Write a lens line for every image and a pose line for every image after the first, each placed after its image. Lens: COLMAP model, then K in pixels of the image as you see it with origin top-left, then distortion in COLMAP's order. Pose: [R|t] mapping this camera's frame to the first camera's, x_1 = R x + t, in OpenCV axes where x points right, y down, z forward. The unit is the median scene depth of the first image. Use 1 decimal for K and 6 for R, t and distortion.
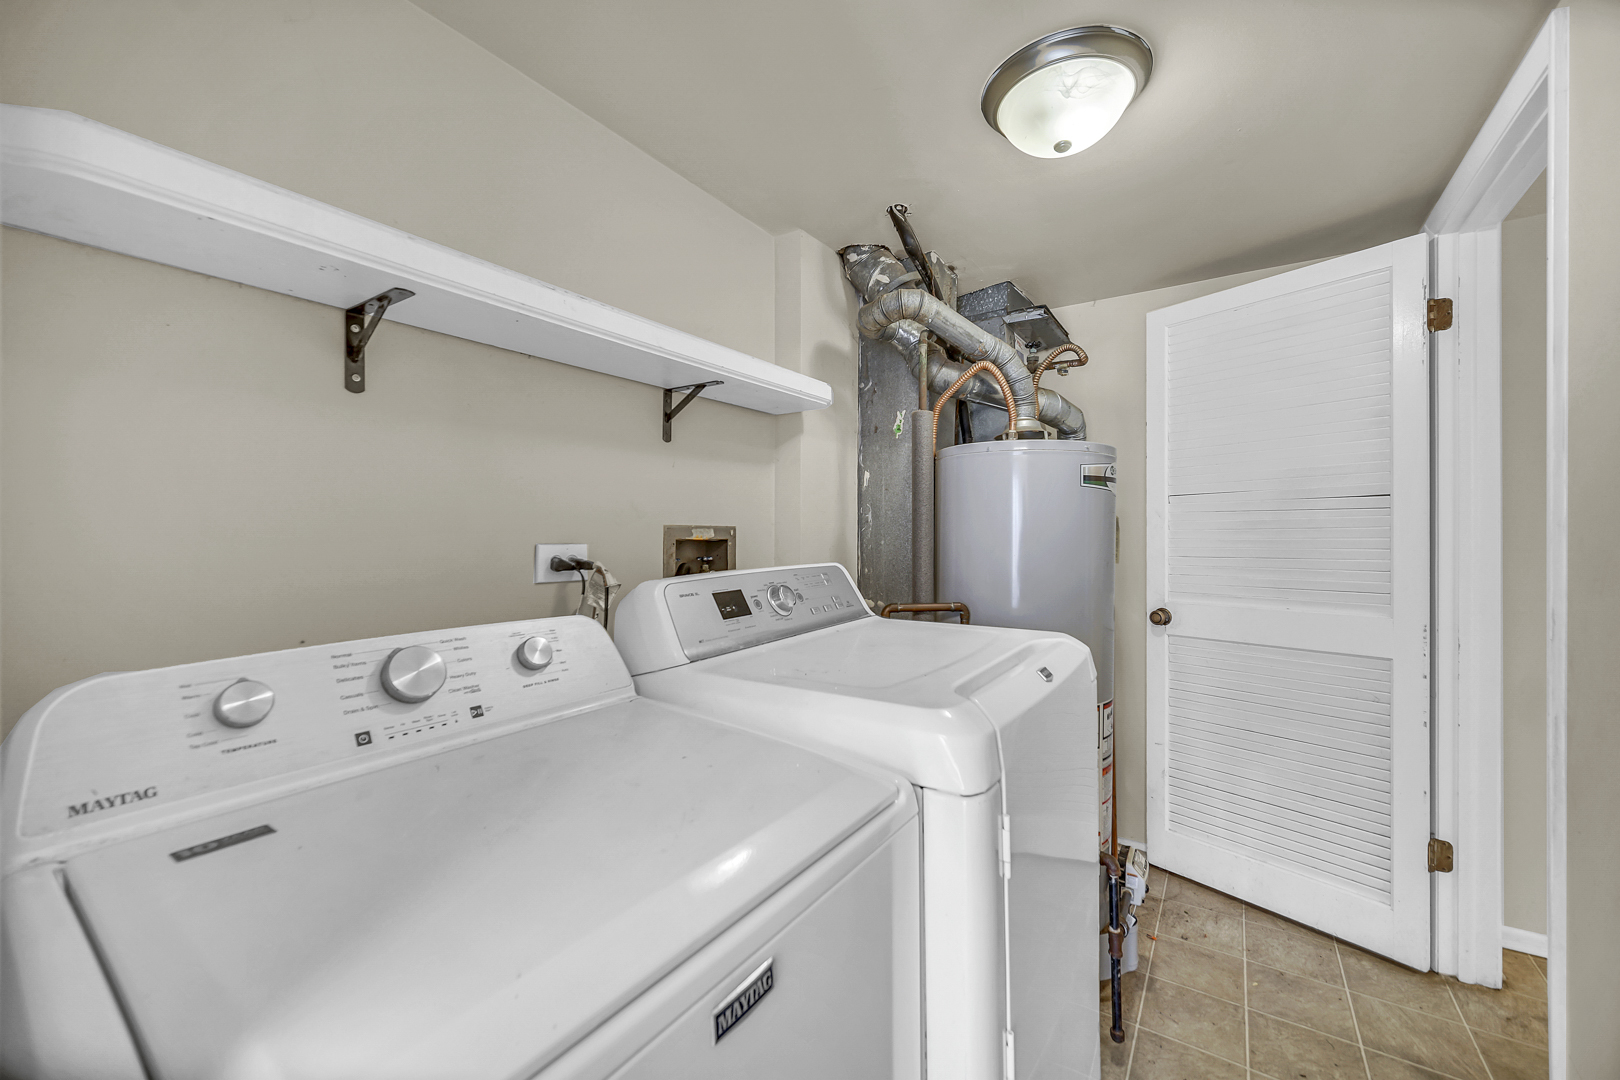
lens RADIAL K [[637.8, 0, 810.0], [0, 637.8, 540.0], [0, 0, 1]] dist [0.000211, 0.000073]
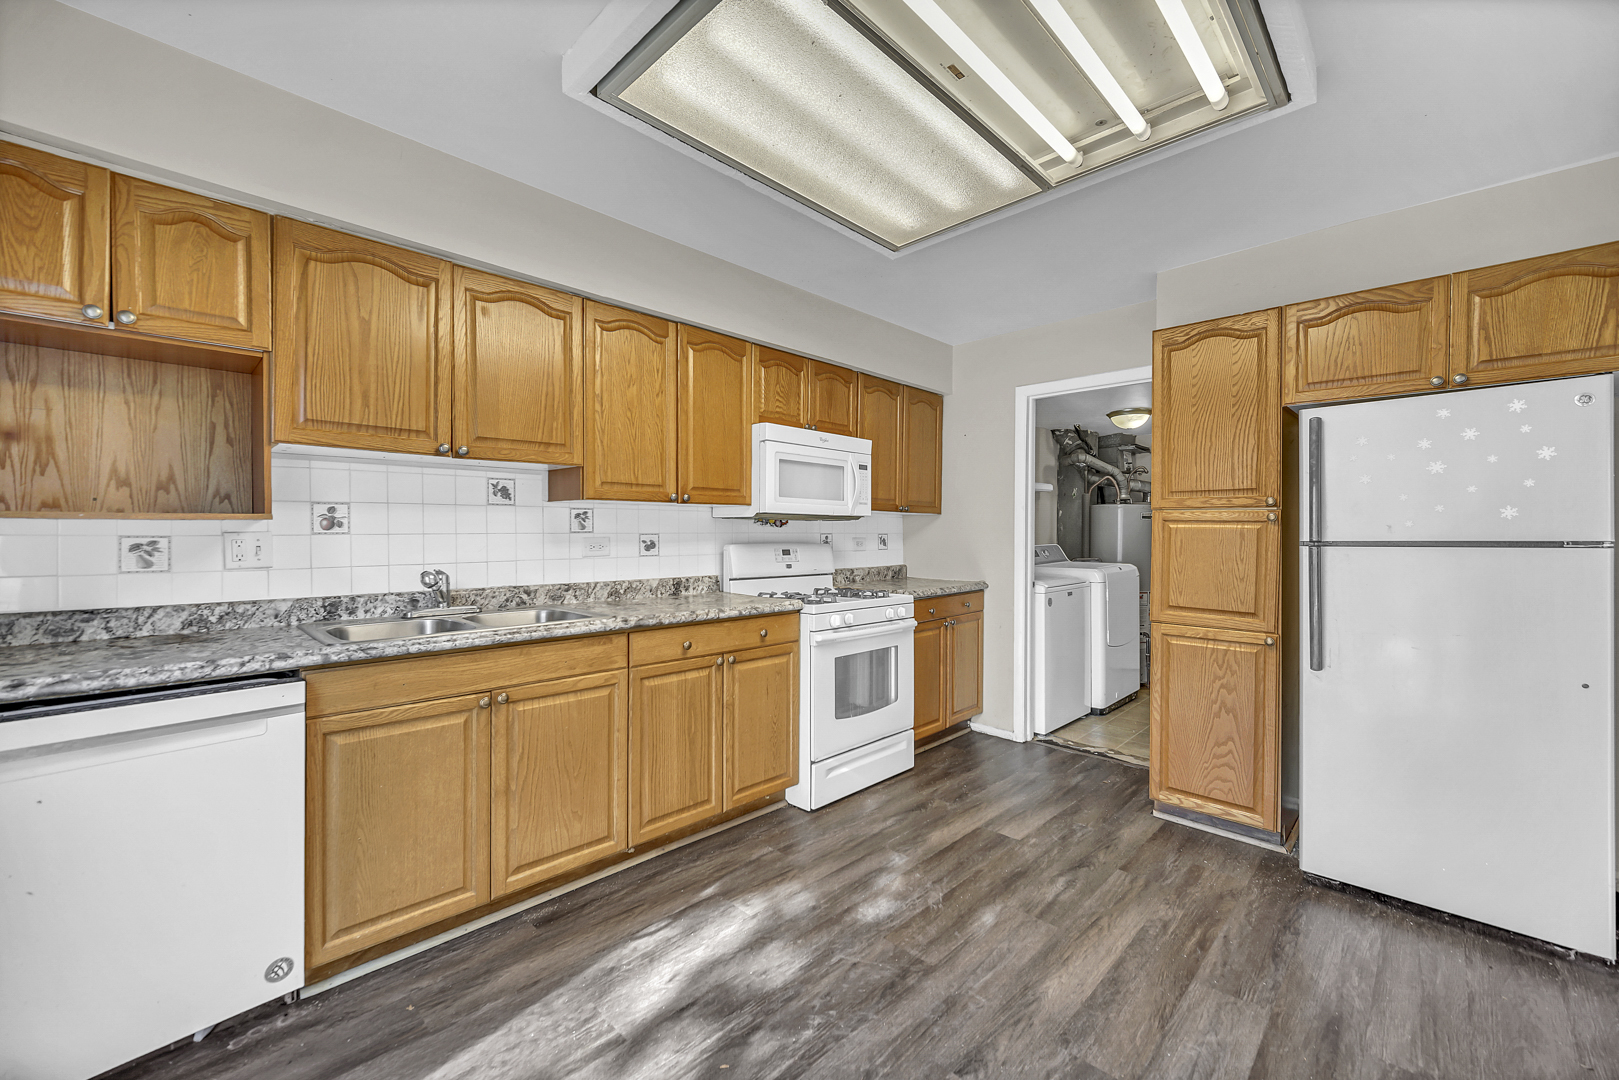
lens RADIAL K [[660.0, 0, 816.7], [0, 660.0, 527.4], [0, 0, 1]] dist [-0.000173, -0.000258]
pose [[0.985114, -0.003655, -0.171861, -0.496166], [0.002986, 0.999987, -0.004147, -0.037947], [0.171874, 0.003572, 0.985113, -2.087981]]
